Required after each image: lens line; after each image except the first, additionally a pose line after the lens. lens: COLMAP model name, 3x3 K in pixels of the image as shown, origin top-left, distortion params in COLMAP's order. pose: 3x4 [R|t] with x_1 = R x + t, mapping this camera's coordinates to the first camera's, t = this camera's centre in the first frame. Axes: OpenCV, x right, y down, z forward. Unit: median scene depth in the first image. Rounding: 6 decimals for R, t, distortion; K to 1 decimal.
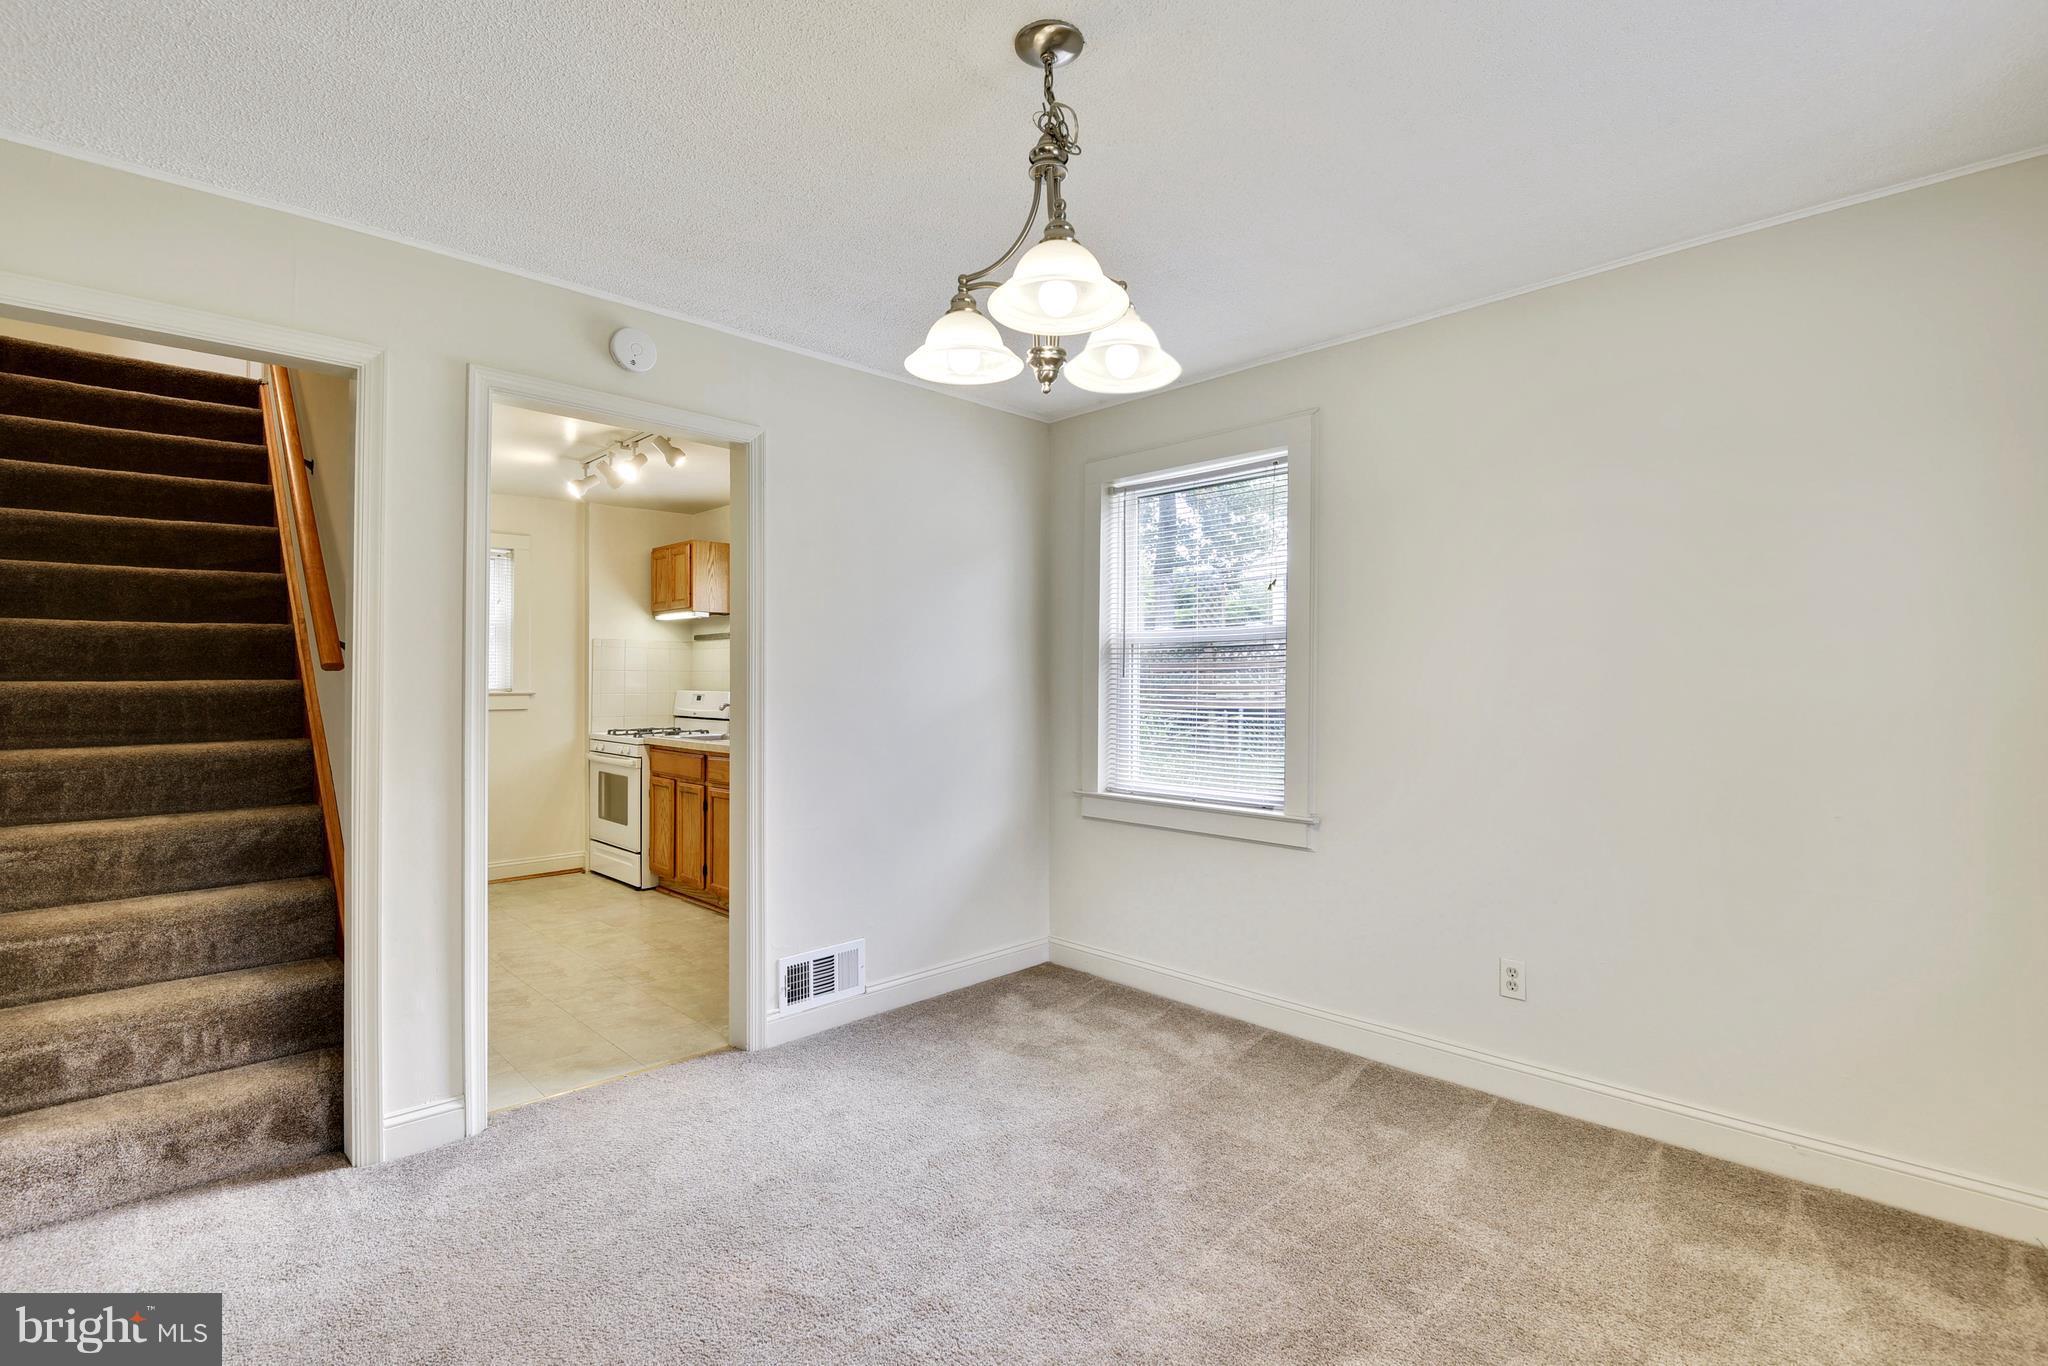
lens RADIAL K [[946.9, 0, 1044.3], [0, 946.9, 671.9], [0, 0, 1]] dist [-0.017058, -0.000620]
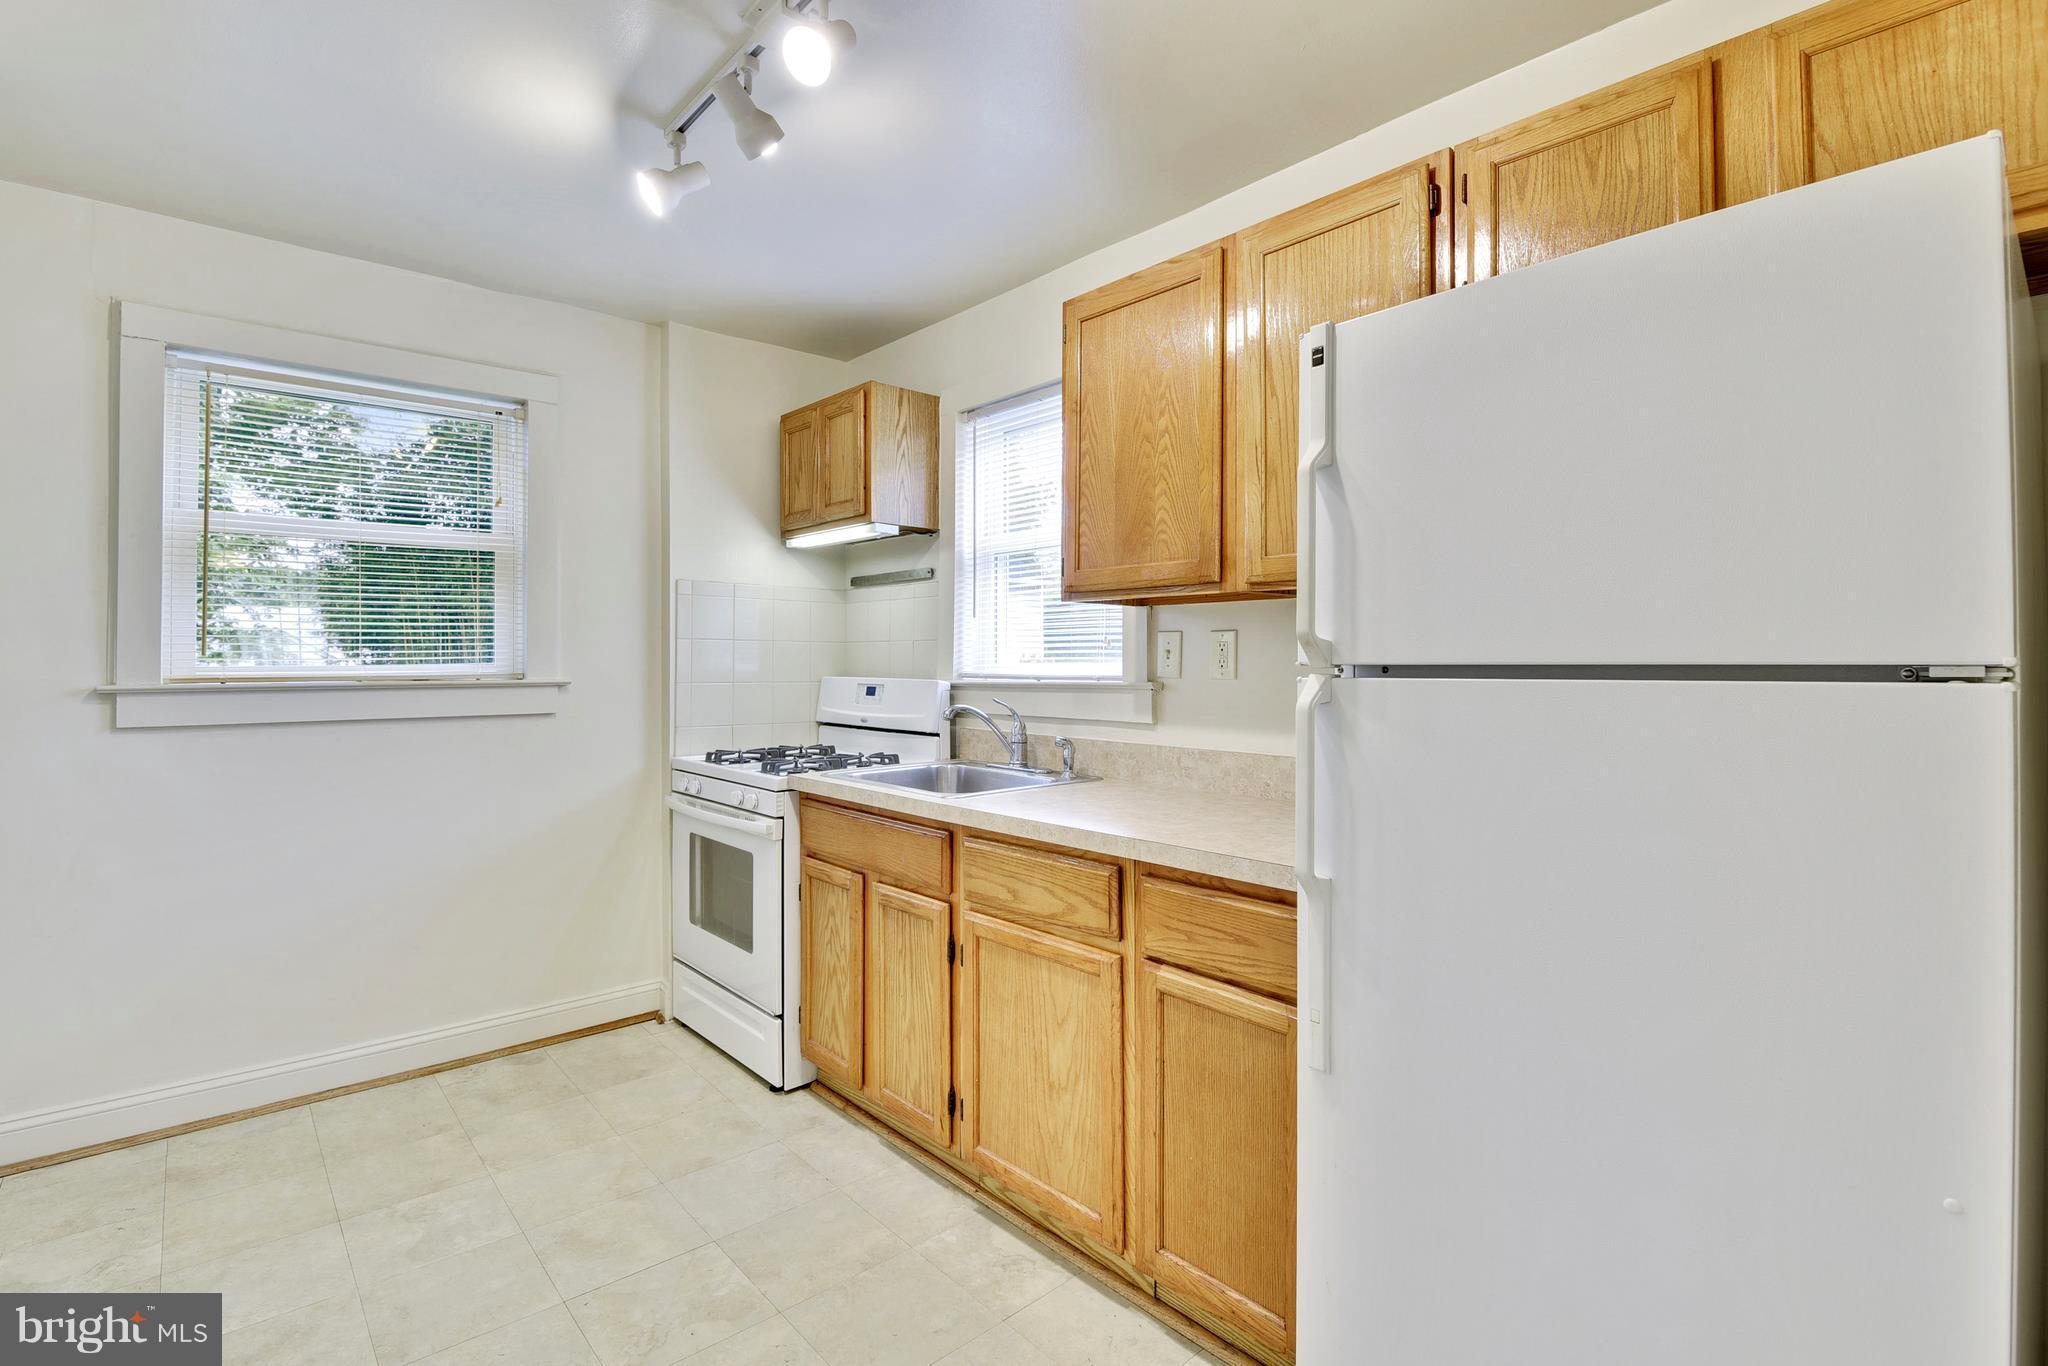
lens RADIAL K [[946.3, 0, 1028.7], [0, 946.3, 657.7], [0, 0, 1]] dist [-0.015266, -0.000315]
pose [[0.998250, 0.000370, -0.059130, -0.256004], [0.000136, 0.999963, 0.008550, 0.004485], [0.059131, -0.008543, 0.998214, 0.493725]]
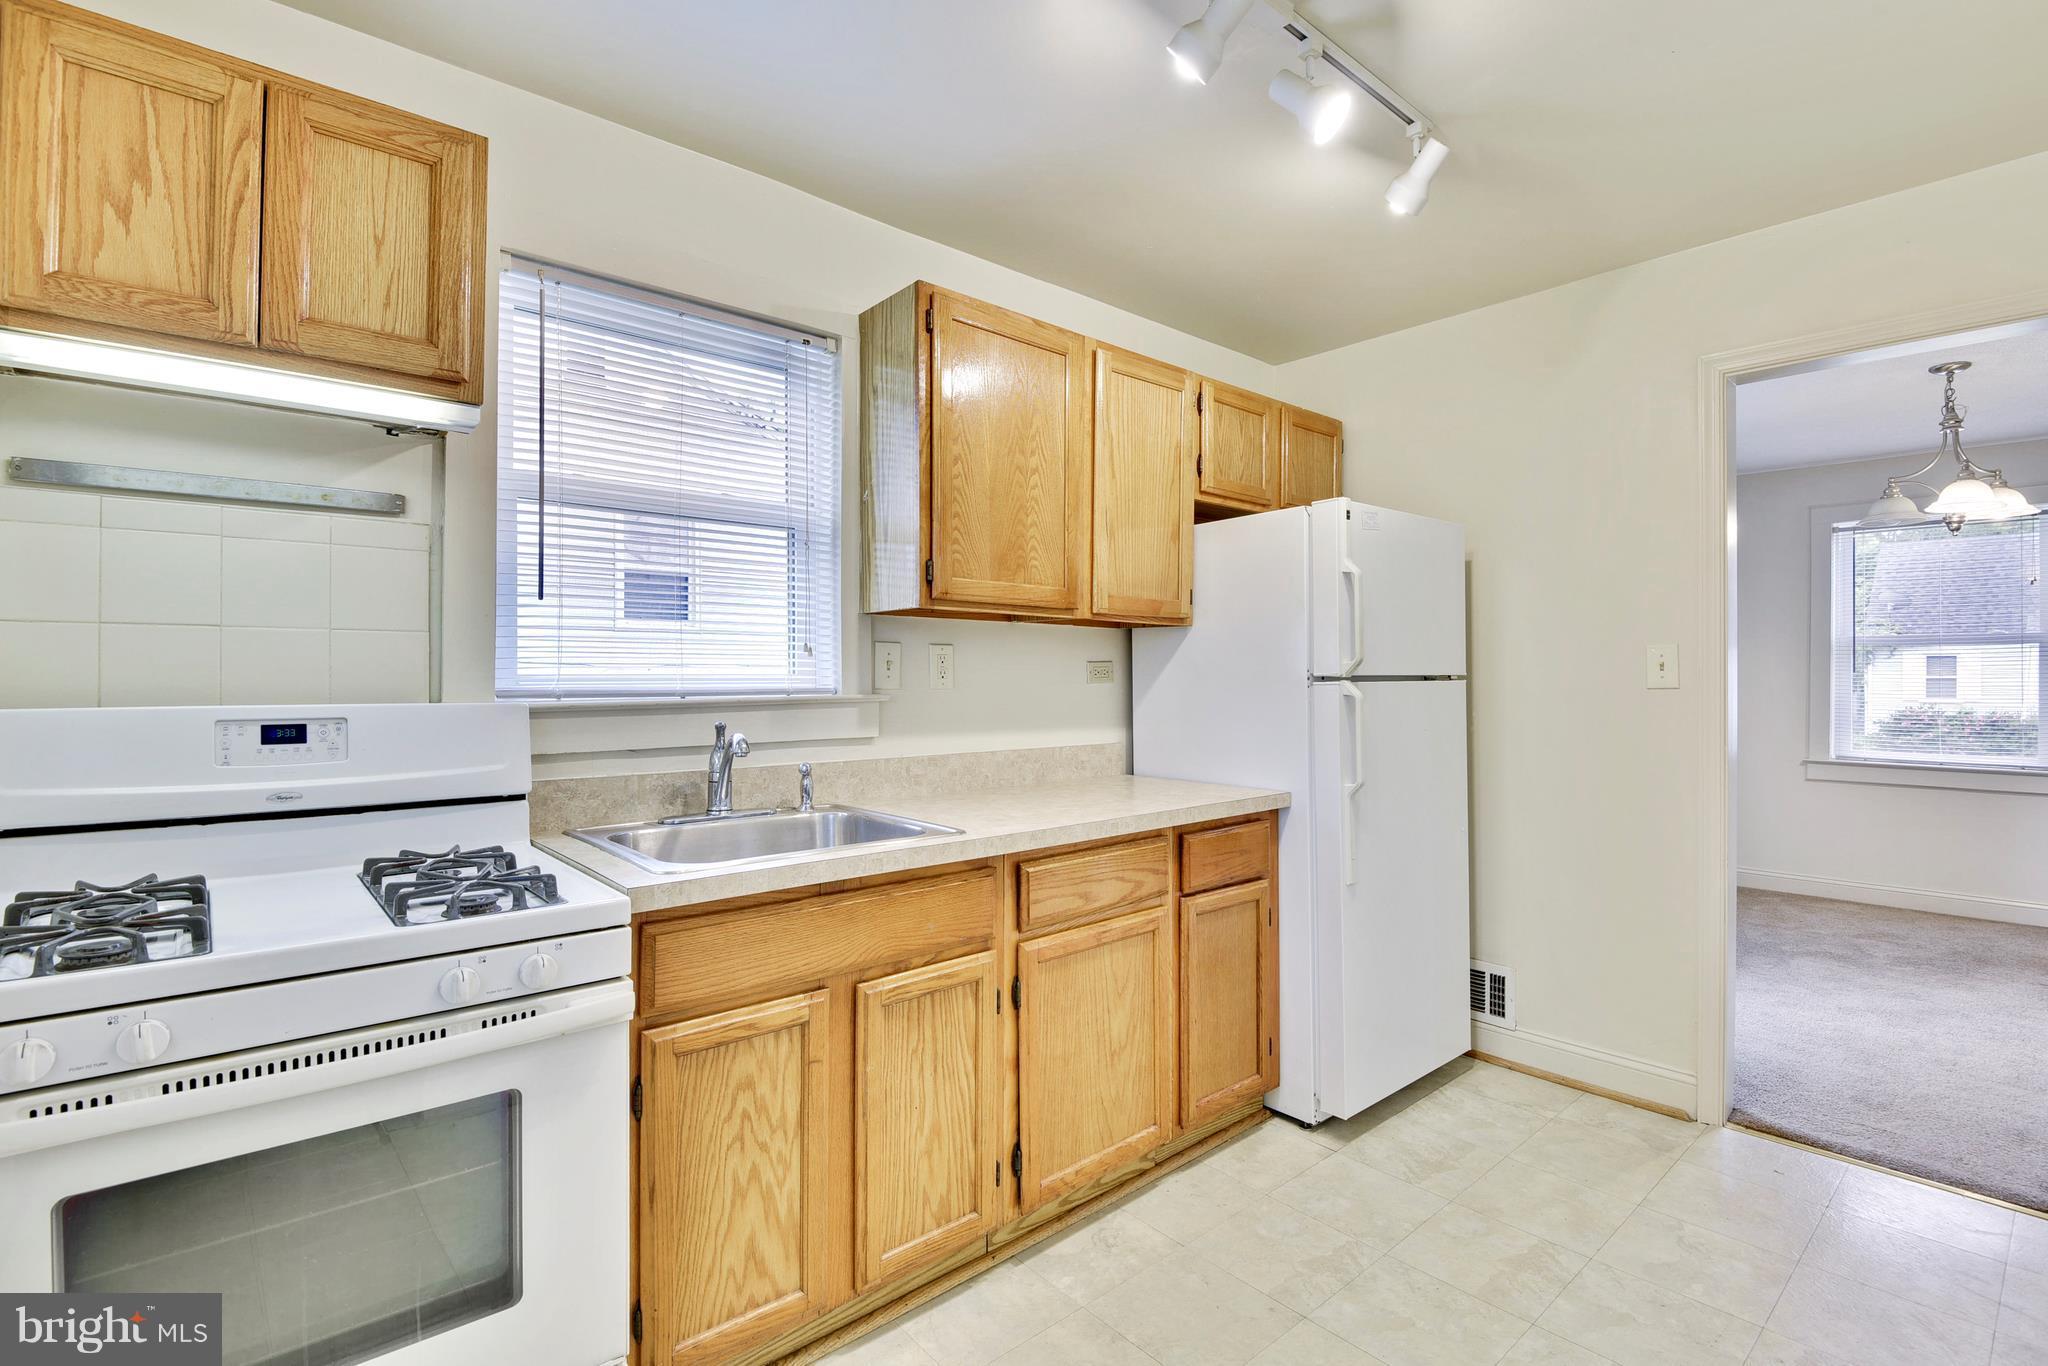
lens RADIAL K [[946.9, 0, 1044.3], [0, 946.9, 671.9], [0, 0, 1]] dist [-0.017058, -0.000620]
pose [[0.062709, 0.000951, 0.998031, -0.625835], [-0.015735, 0.999876, 0.000036, 0.008388], [-0.997908, -0.015706, 0.062716, 0.819408]]
